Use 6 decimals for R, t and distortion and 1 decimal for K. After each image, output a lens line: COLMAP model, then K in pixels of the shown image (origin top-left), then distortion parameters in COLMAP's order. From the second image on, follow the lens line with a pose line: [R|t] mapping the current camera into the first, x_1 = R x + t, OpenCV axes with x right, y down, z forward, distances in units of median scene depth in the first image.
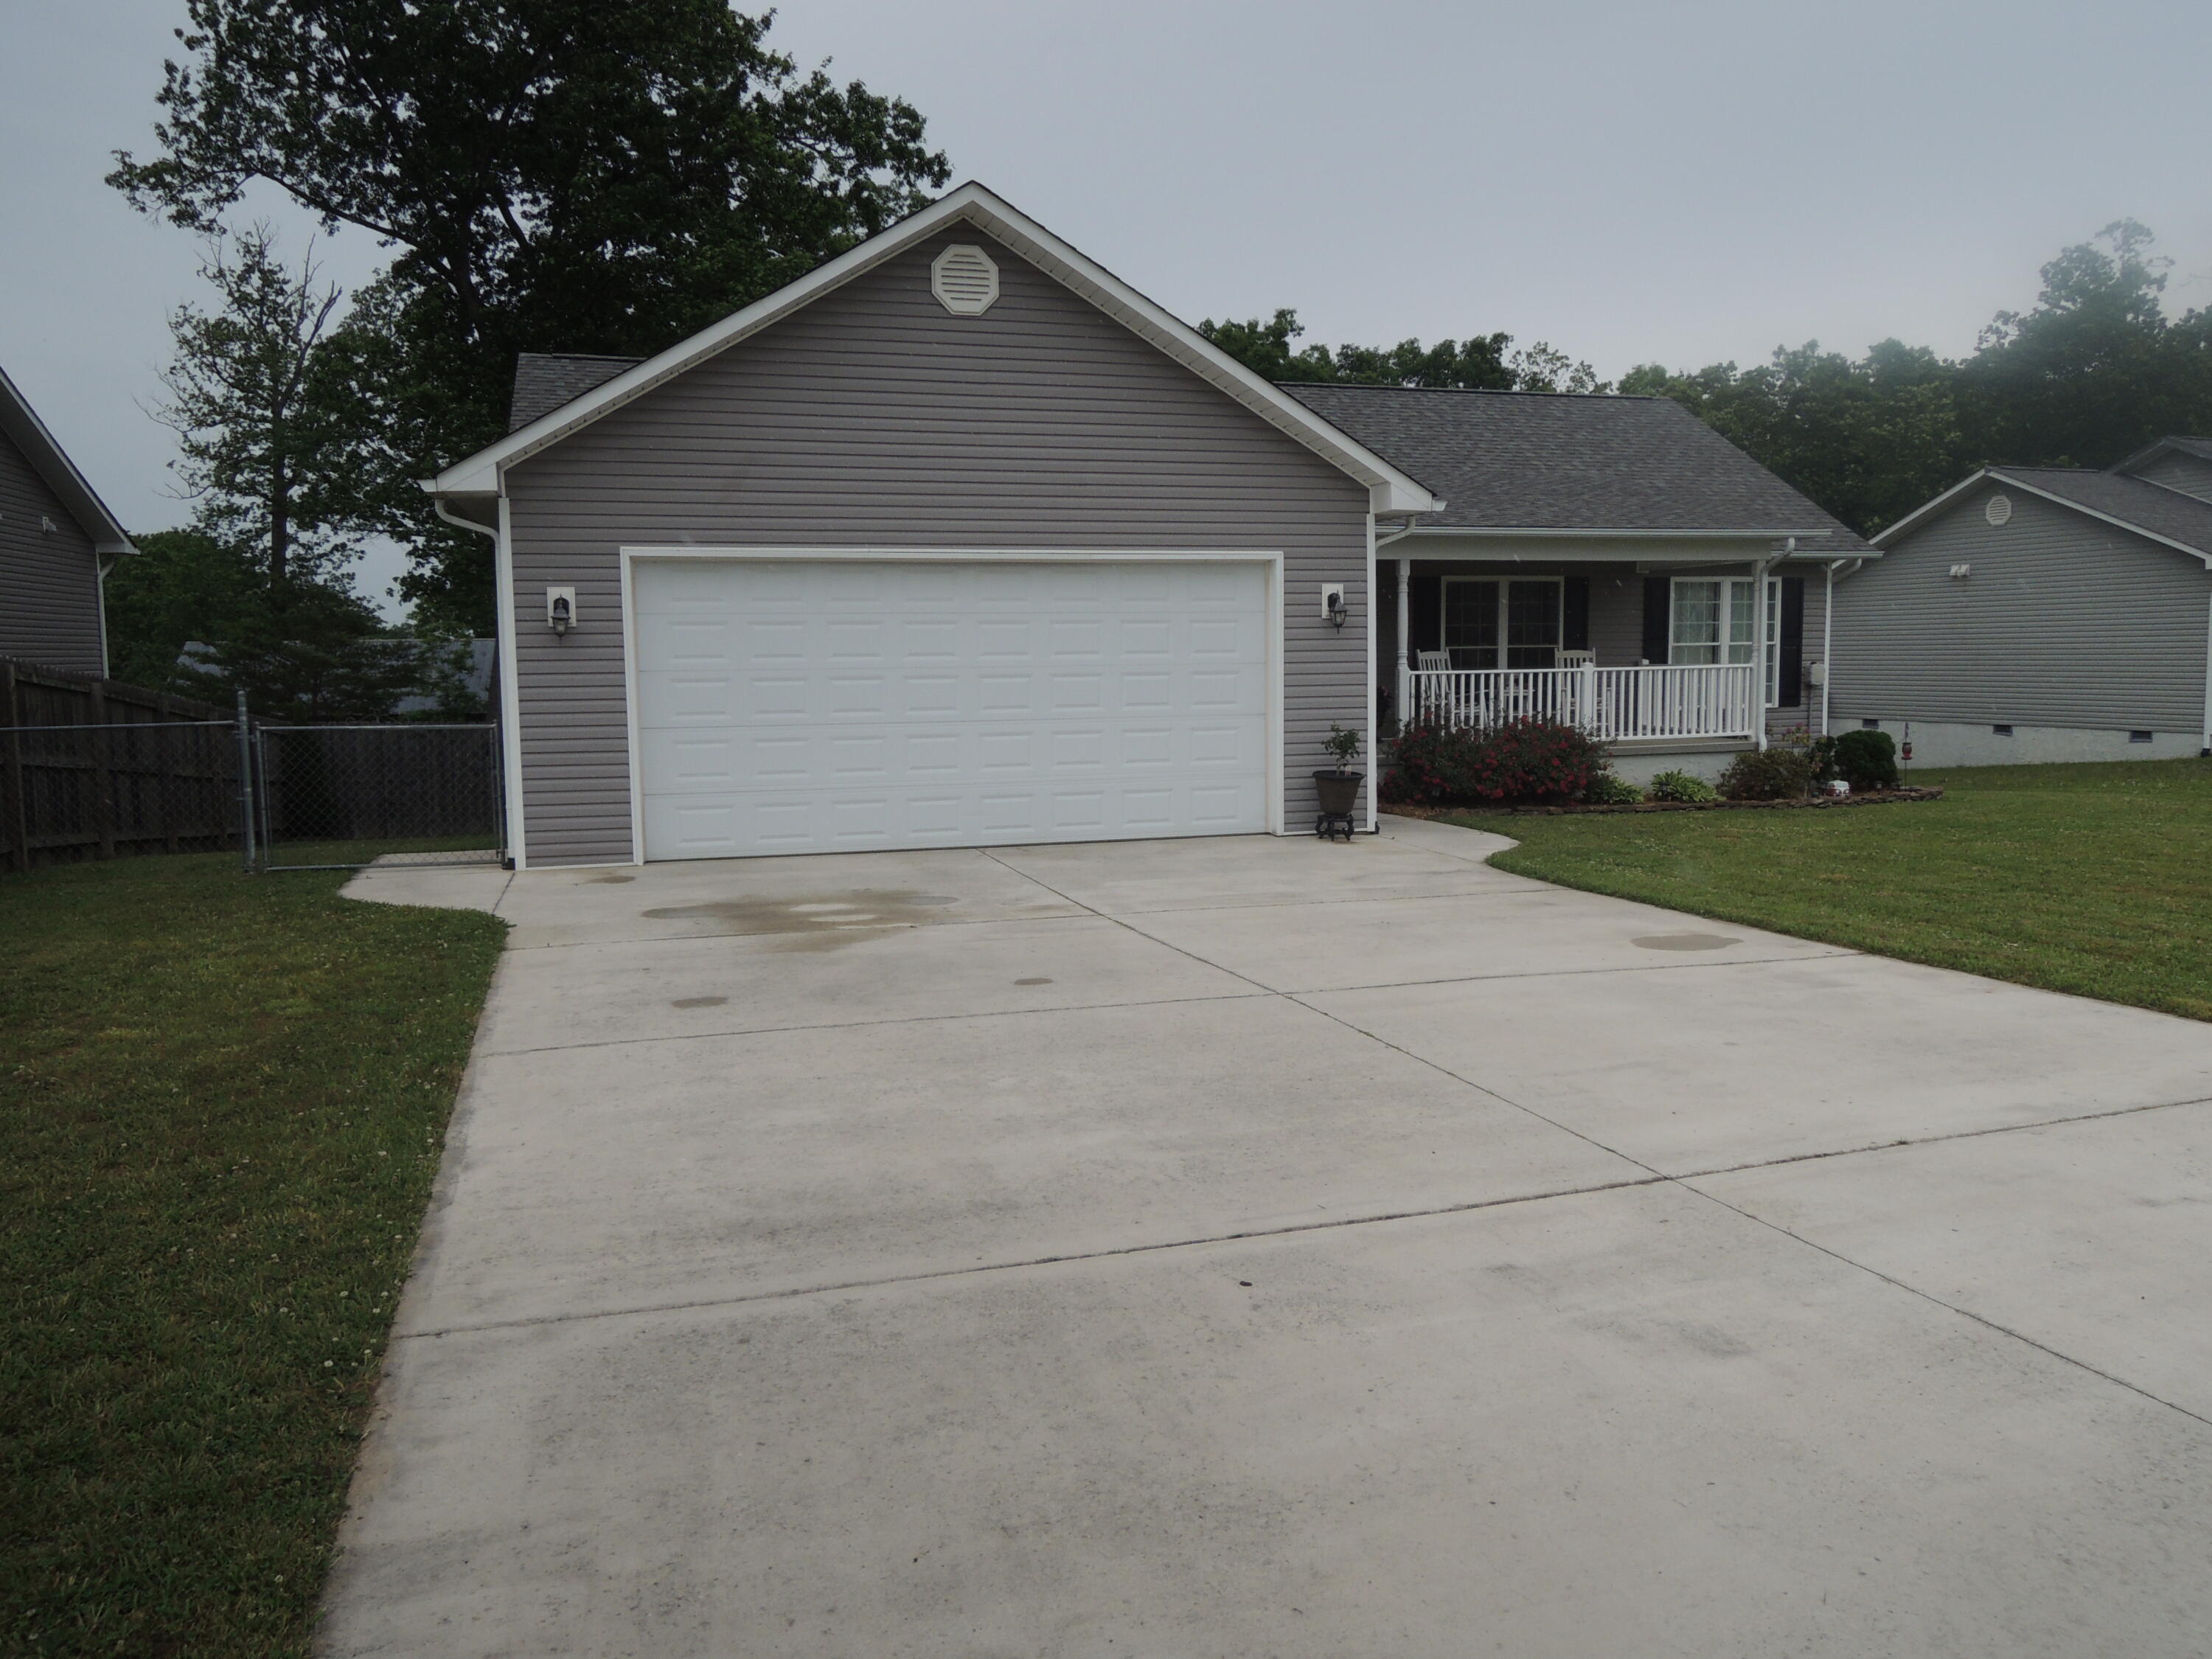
lens RADIAL K [[1576.0, 0, 1114.1], [0, 1576.0, 823.1], [0, 0, 1]] dist [-0.022018, -0.006167]
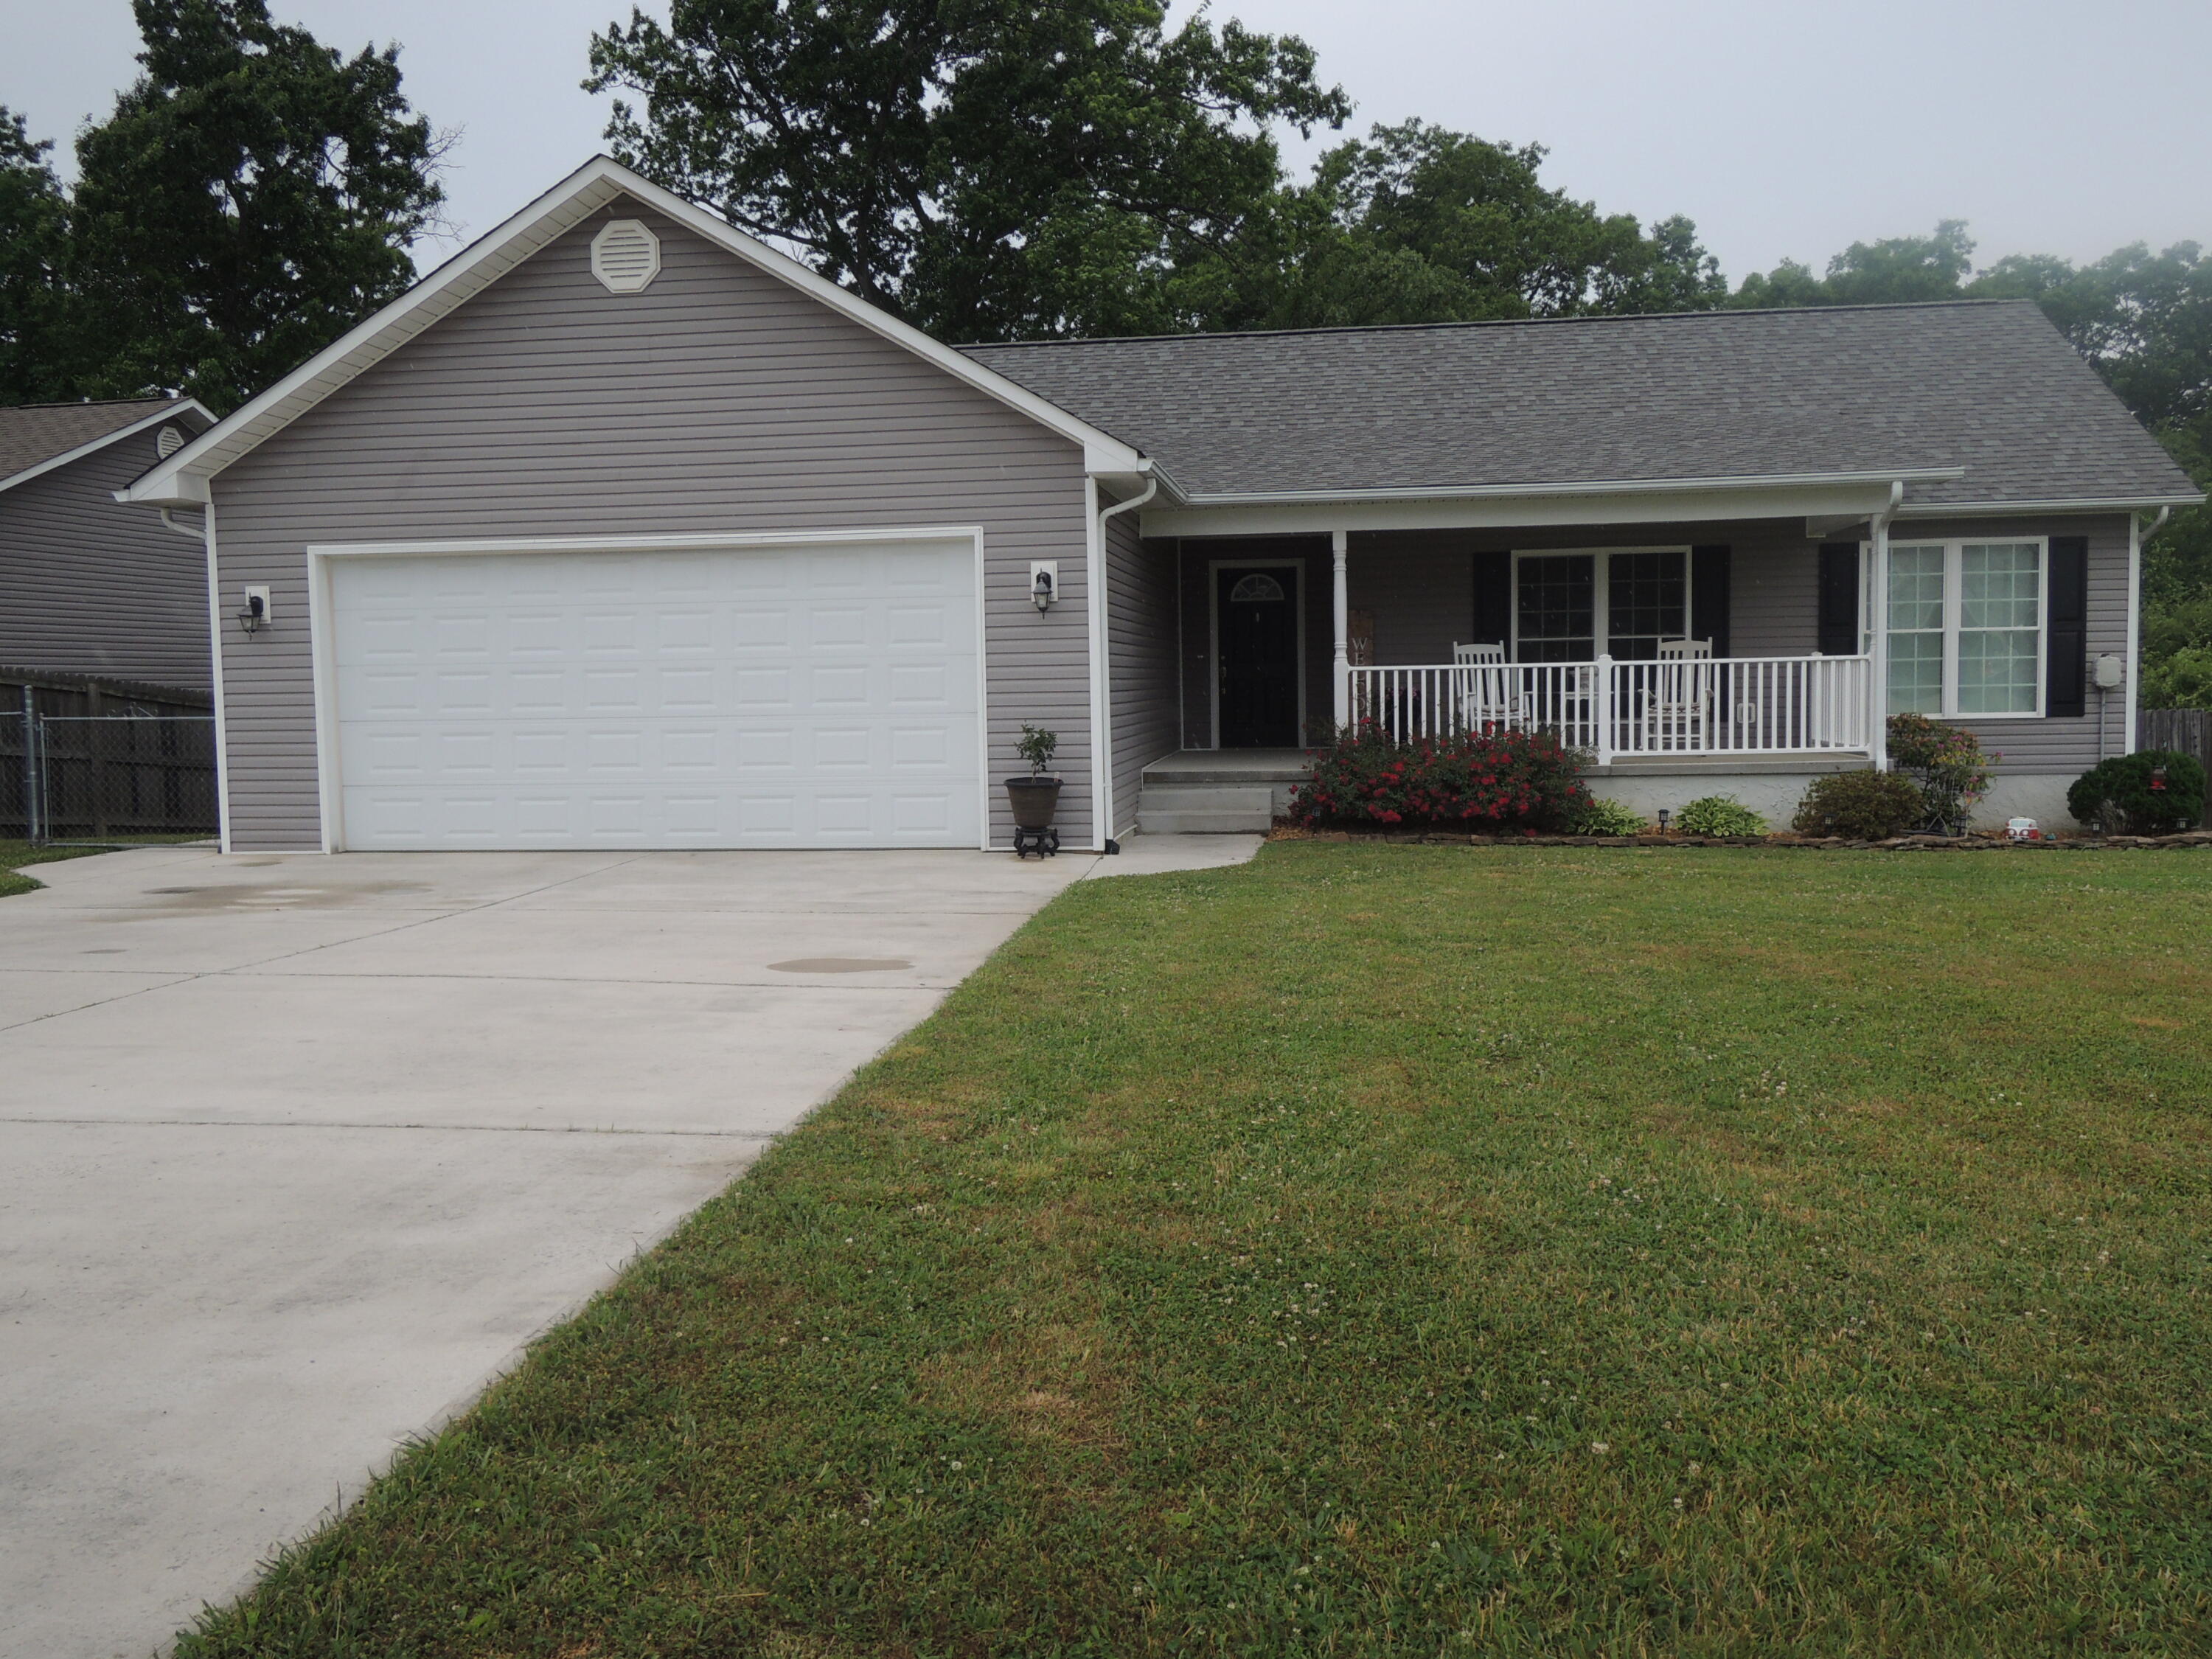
lens RADIAL K [[1830.3, 0, 1109.5], [0, 1830.3, 827.6], [0, 0, 1]] dist [-0.011097, -0.008619]
pose [[0.912091, 0.028190, -0.409017, 0.582783], [-0.037474, 0.999190, -0.014698, 0.007139], [0.408272, 0.028734, 0.912408, 0.103899]]
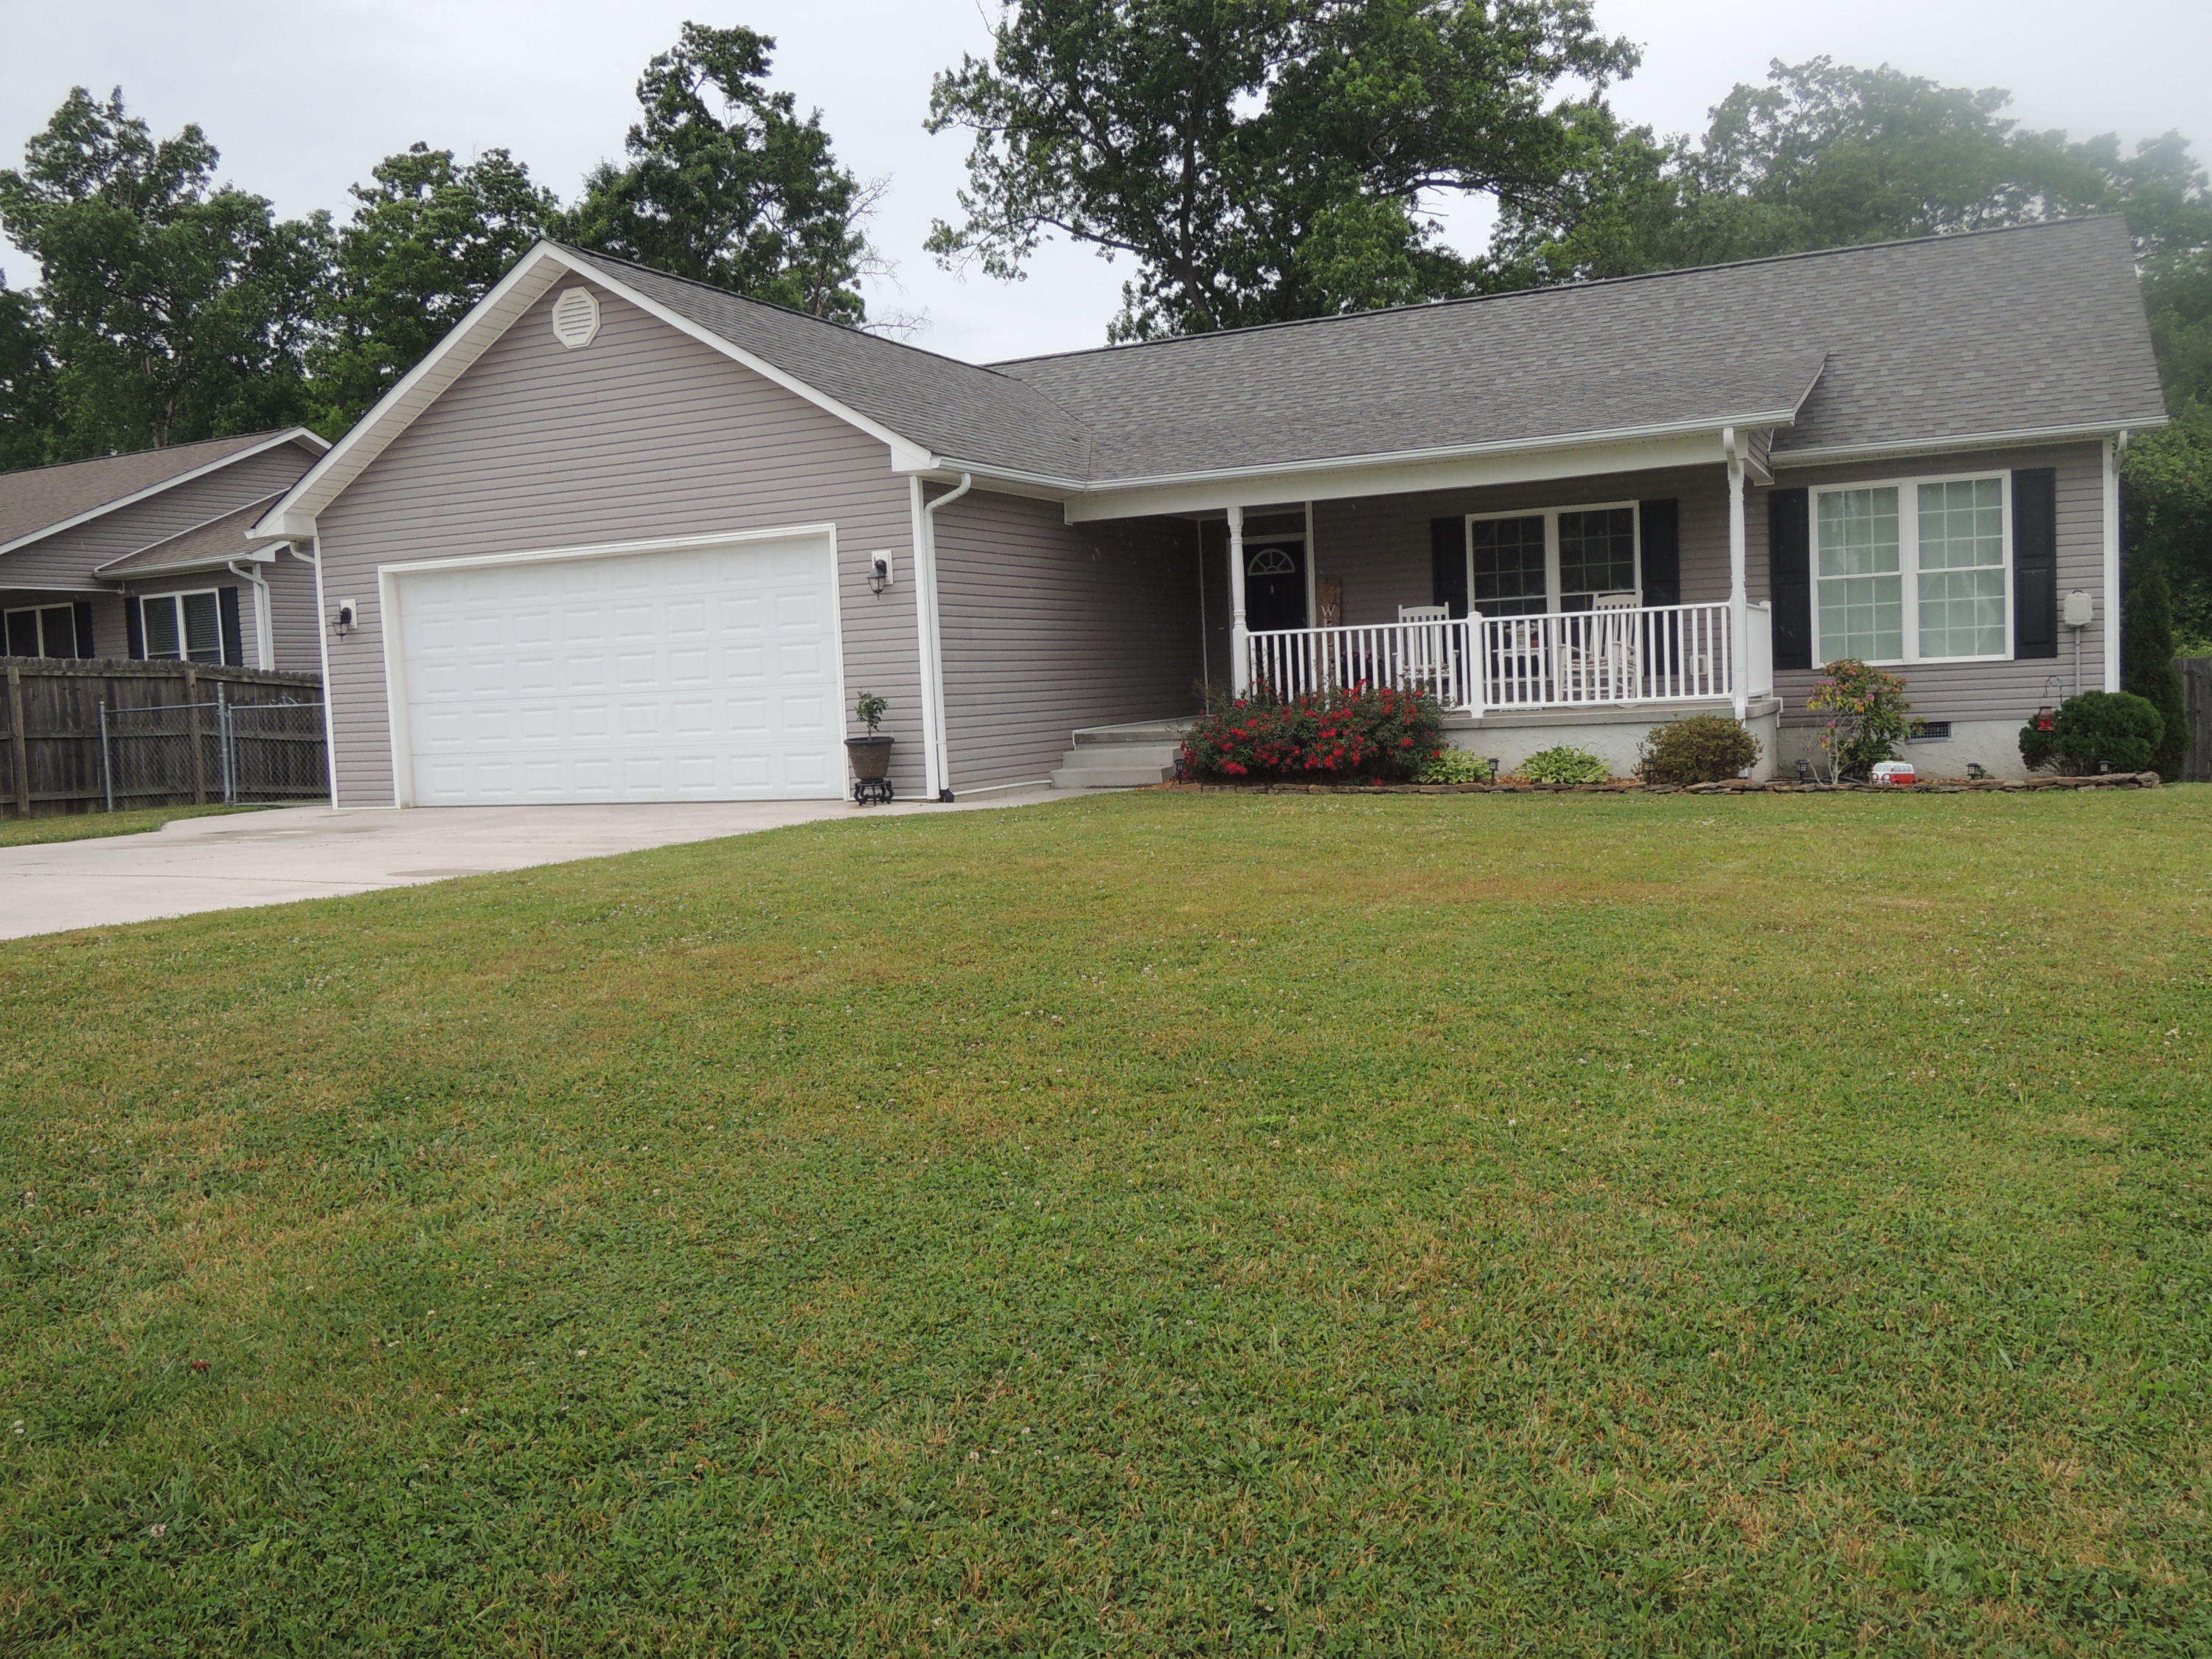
lens RADIAL K [[1830.9, 0, 1106.0], [0, 1830.9, 829.5], [0, 0, 1]] dist [-0.012475, -0.009246]
pose [[0.749620, 0.028522, -0.661254, 1.015826], [-0.034129, 0.999408, 0.004417, 0.015474], [0.660988, 0.019257, 0.750149, 0.223227]]
